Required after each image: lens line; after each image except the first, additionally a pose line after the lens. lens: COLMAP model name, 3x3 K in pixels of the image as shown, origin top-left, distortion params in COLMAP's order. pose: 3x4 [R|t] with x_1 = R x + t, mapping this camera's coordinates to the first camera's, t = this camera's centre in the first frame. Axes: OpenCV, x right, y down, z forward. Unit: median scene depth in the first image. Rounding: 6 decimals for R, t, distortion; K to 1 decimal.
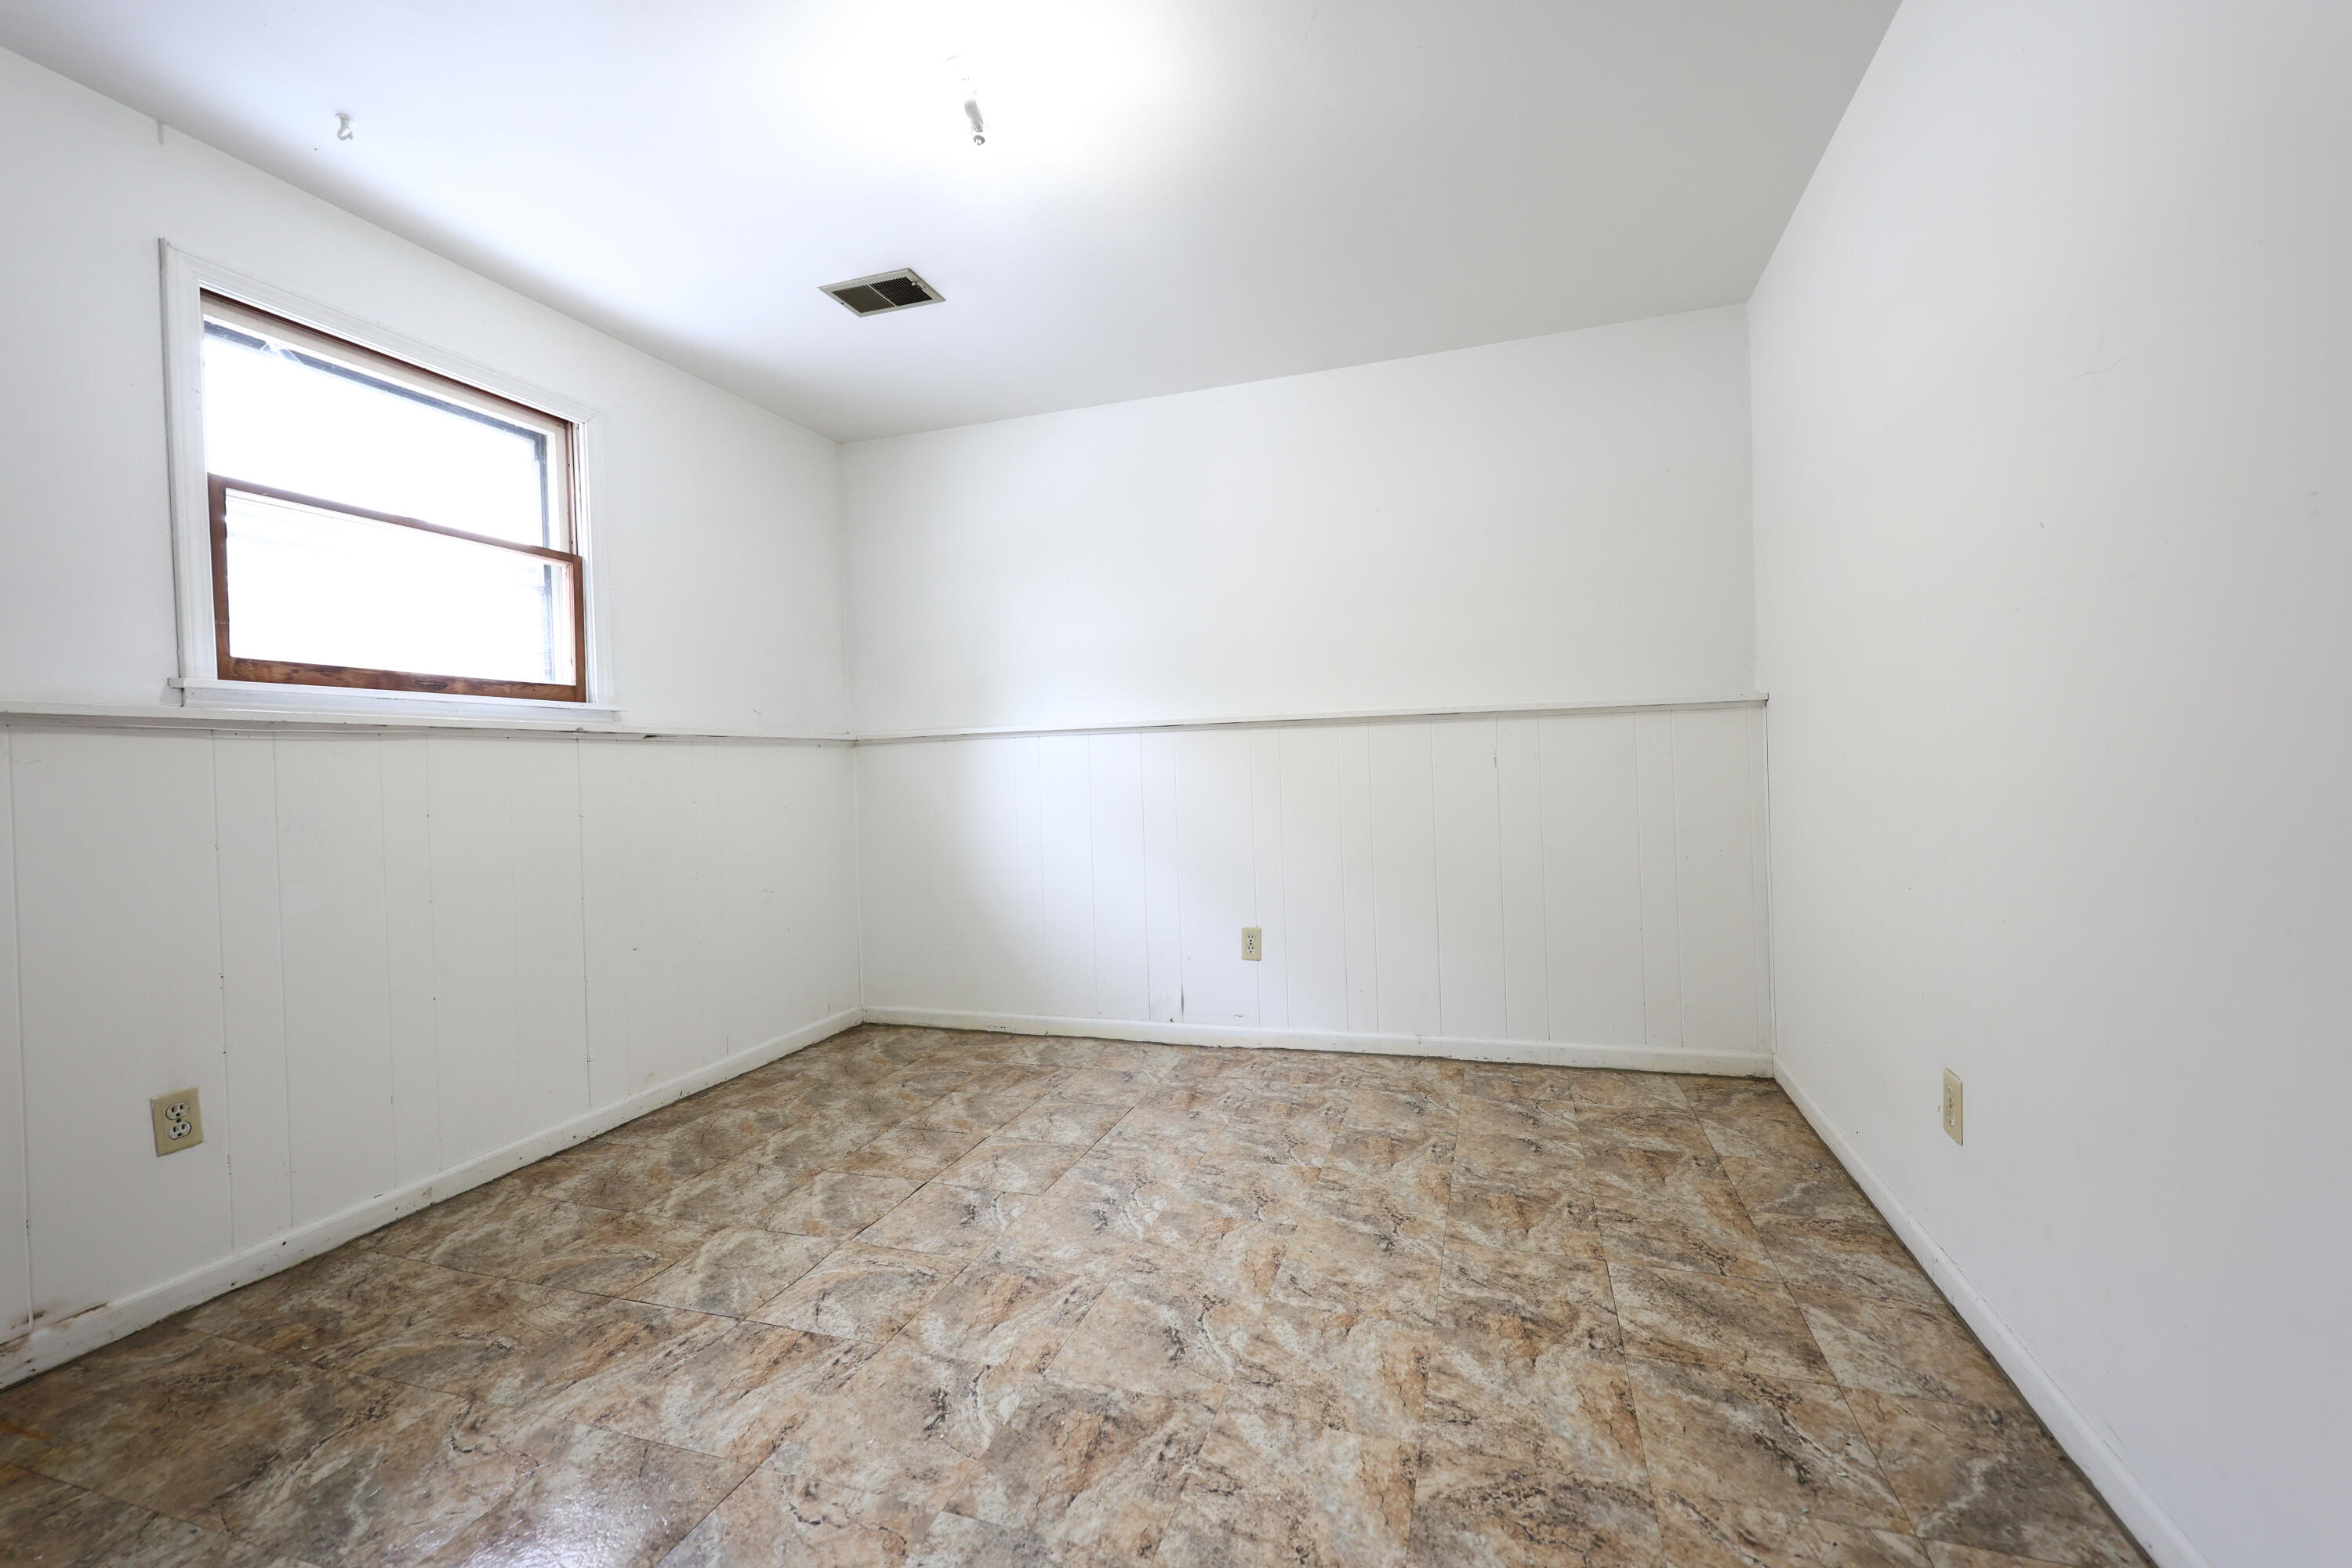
lens RADIAL K [[991.1, 0, 1171.4], [0, 991.1, 786.4], [0, 0, 1]] dist [0.000477, -0.000103]
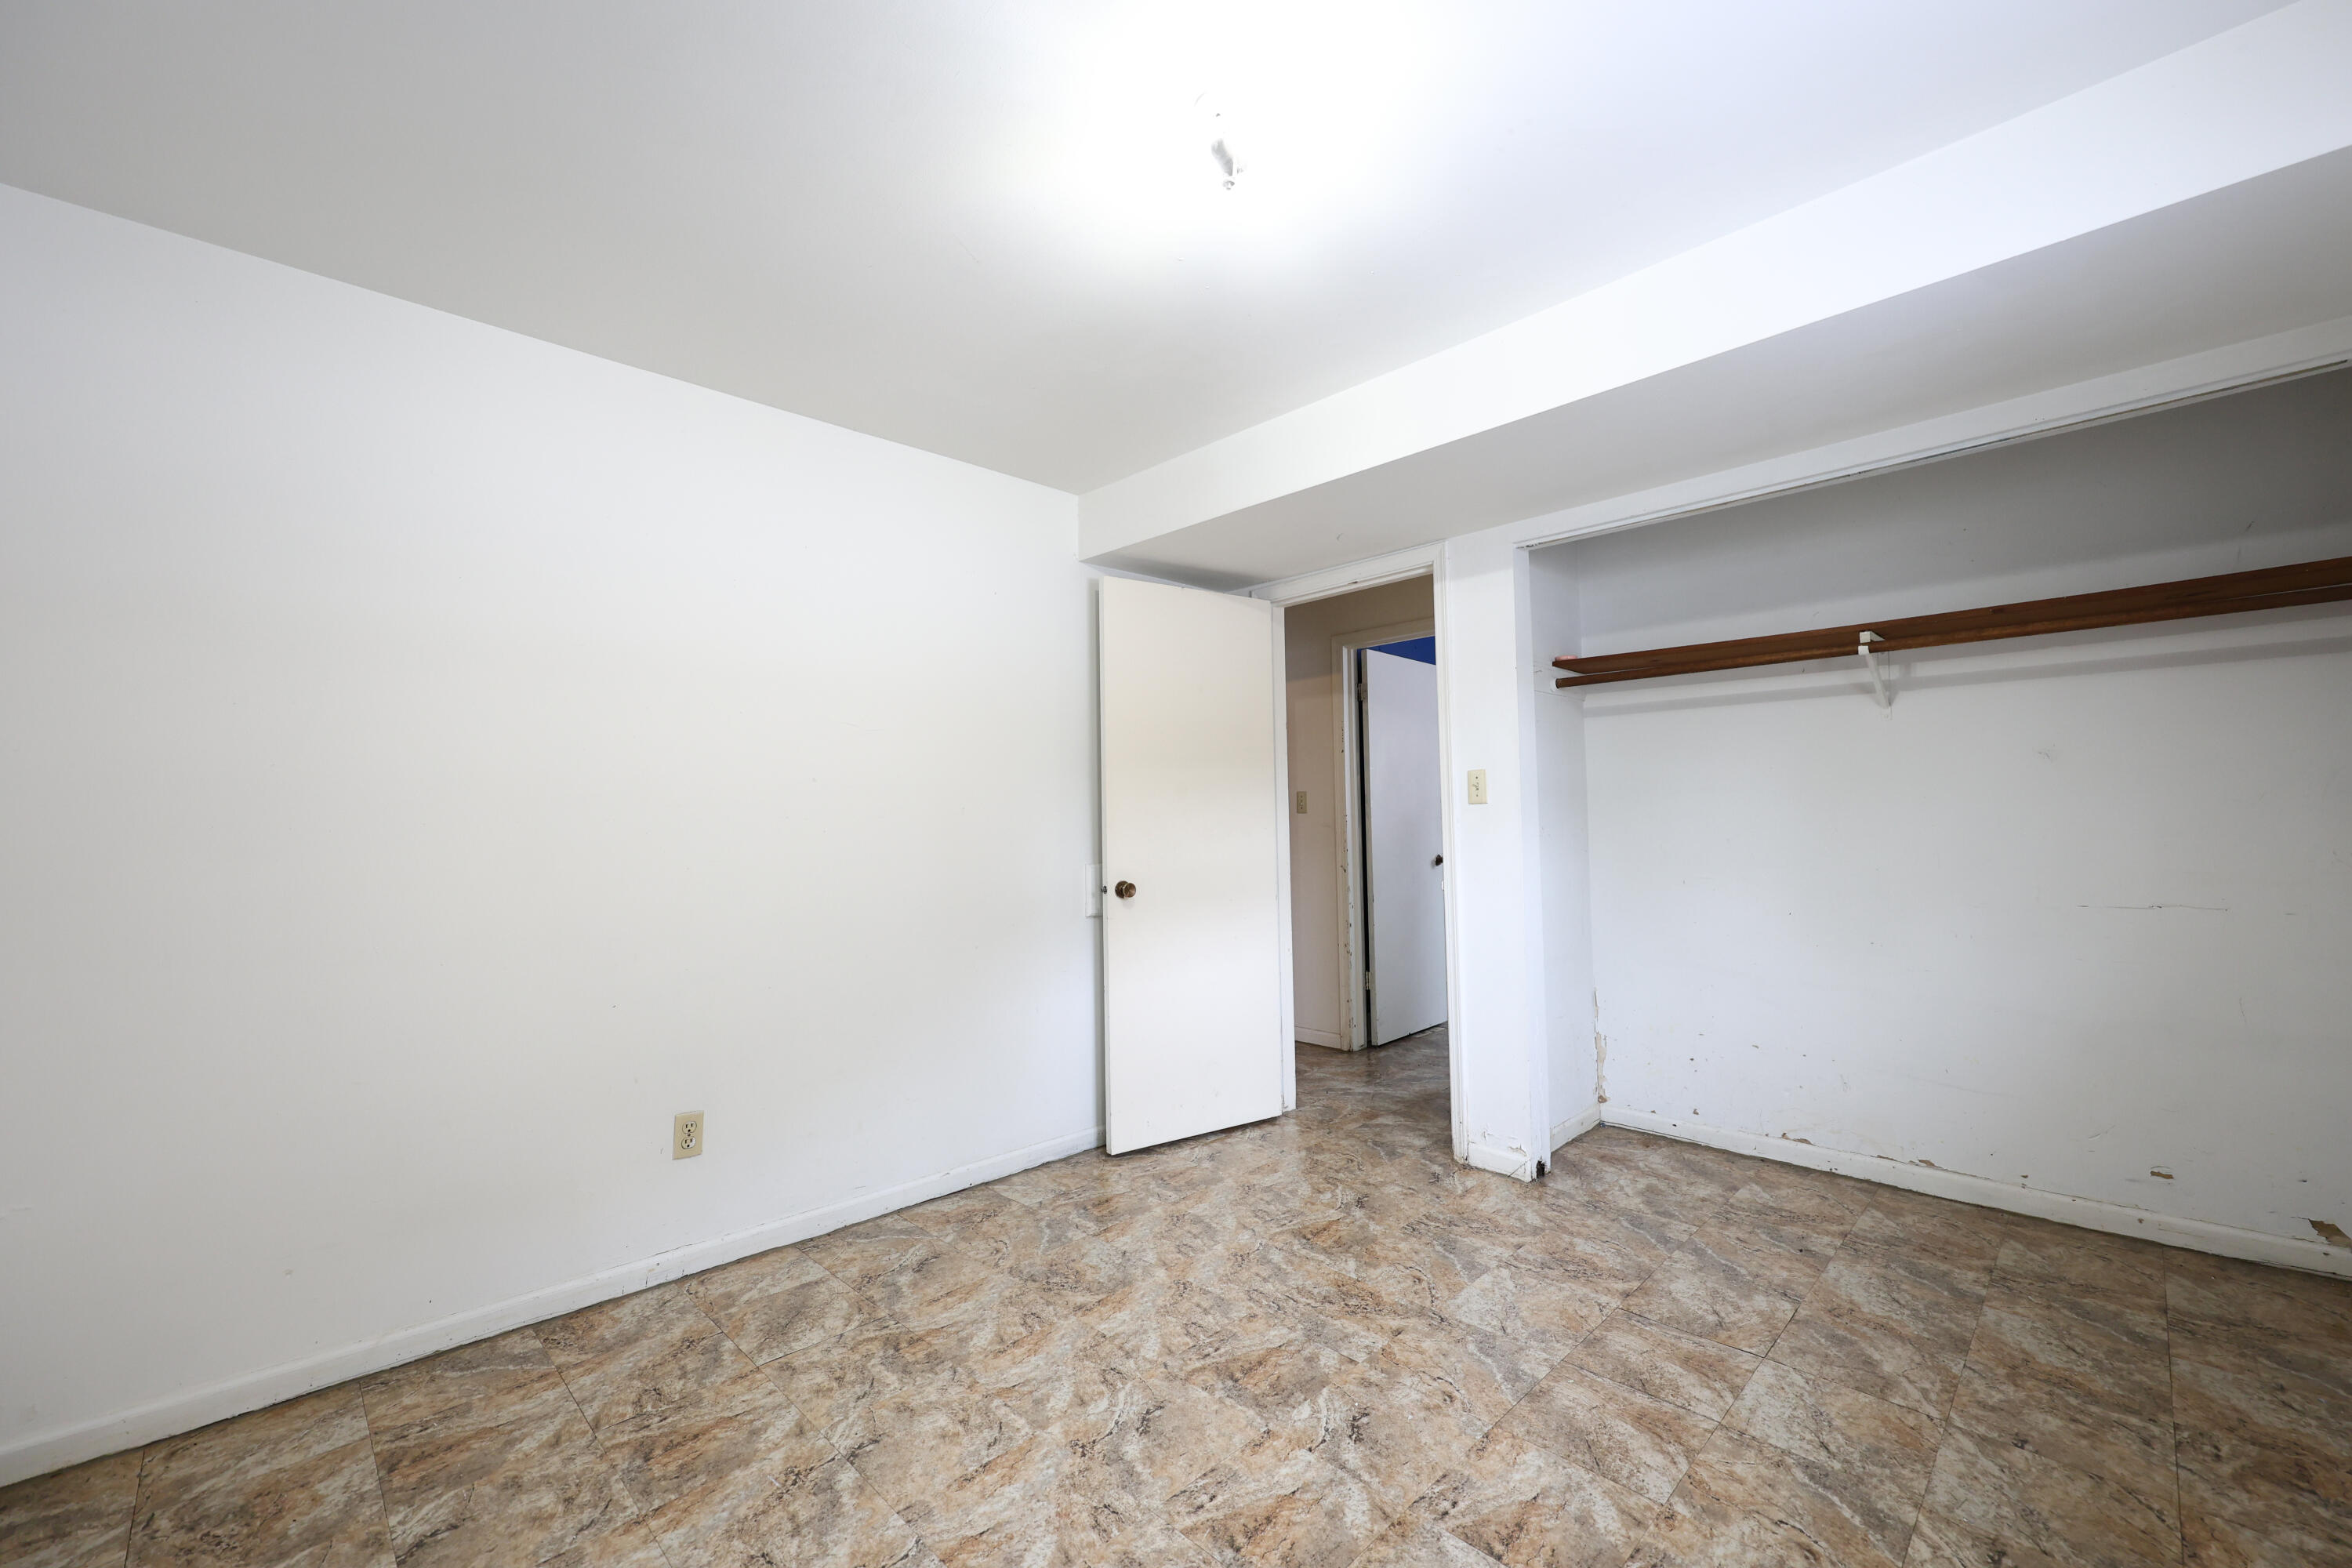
lens RADIAL K [[932.7, 0, 1183.0], [0, 932.7, 797.6], [0, 0, 1]] dist [-0.000090, -0.000297]
pose [[-0.895628, 0.058760, 0.440906, -0.503831], [0.052288, 0.998272, -0.026826, -0.106315], [-0.441720, -0.000972, -0.897152, 1.801056]]
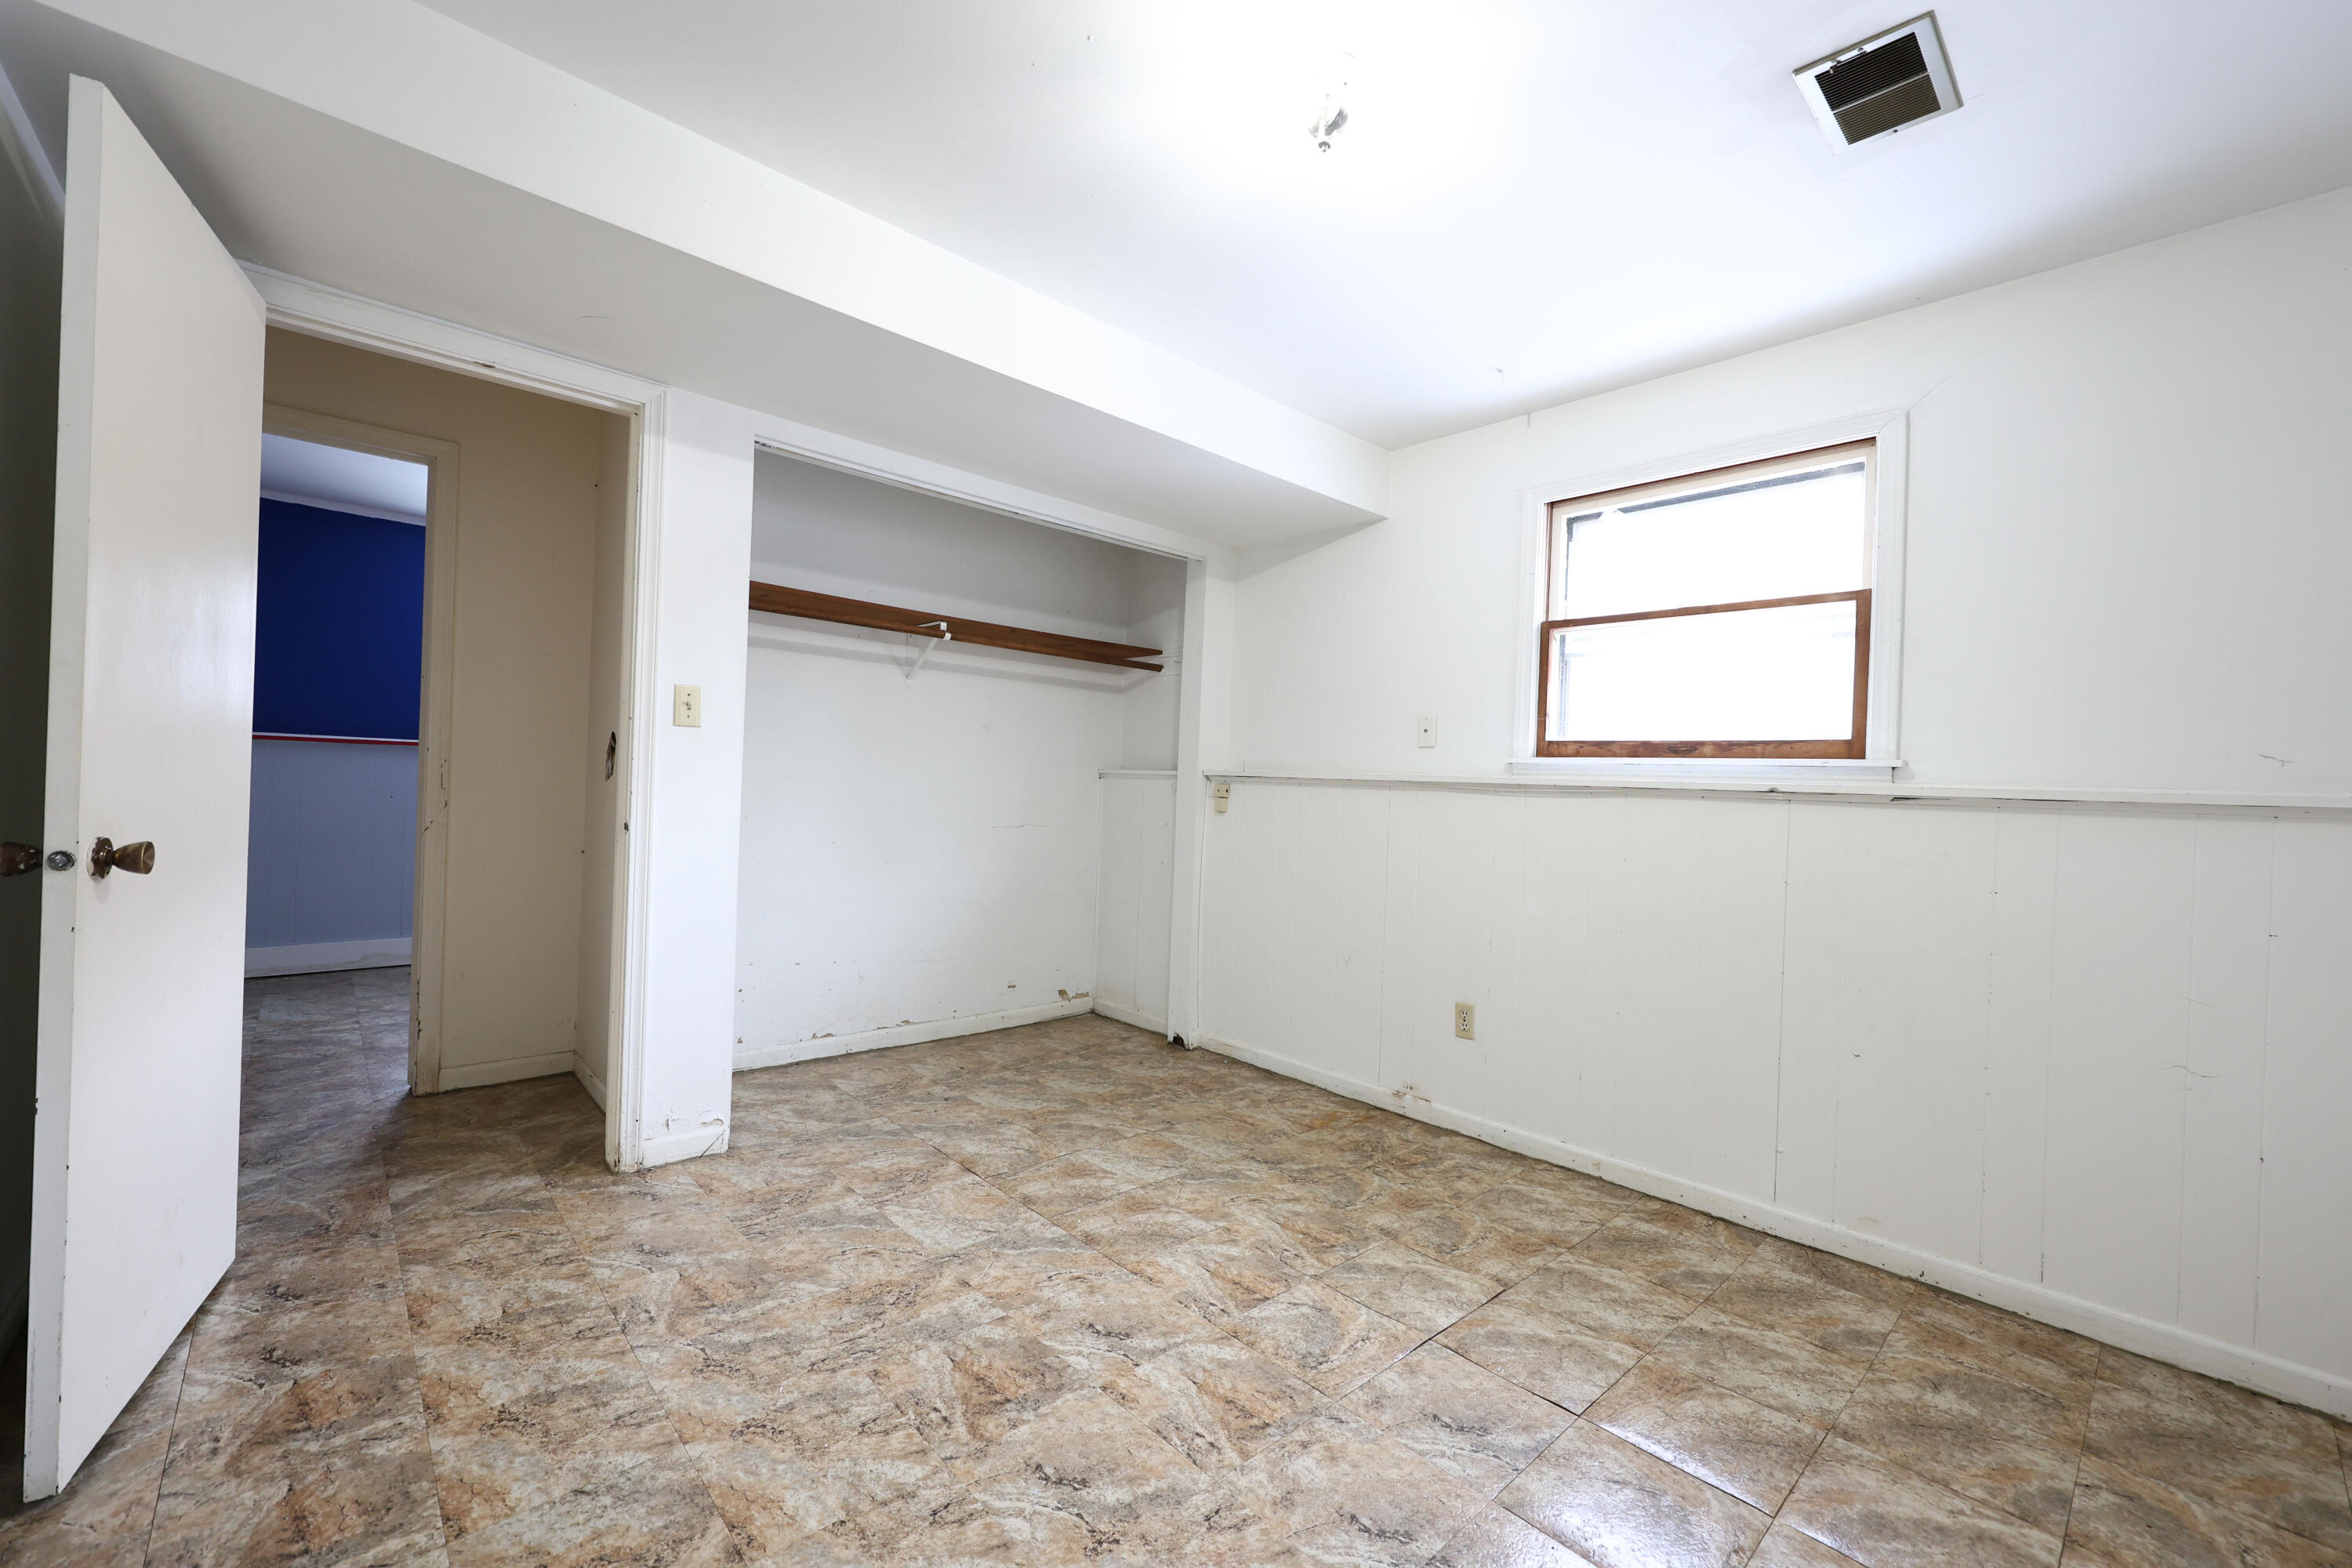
lens RADIAL K [[932.7, 0, 1183.0], [0, 932.7, 797.6], [0, 0, 1]] dist [-0.000090, -0.000297]
pose [[-0.480400, 0.022689, -0.876756, 0.640591], [-0.040387, 0.998033, 0.047957, -0.103290], [0.876119, 0.058448, -0.478538, 1.371858]]
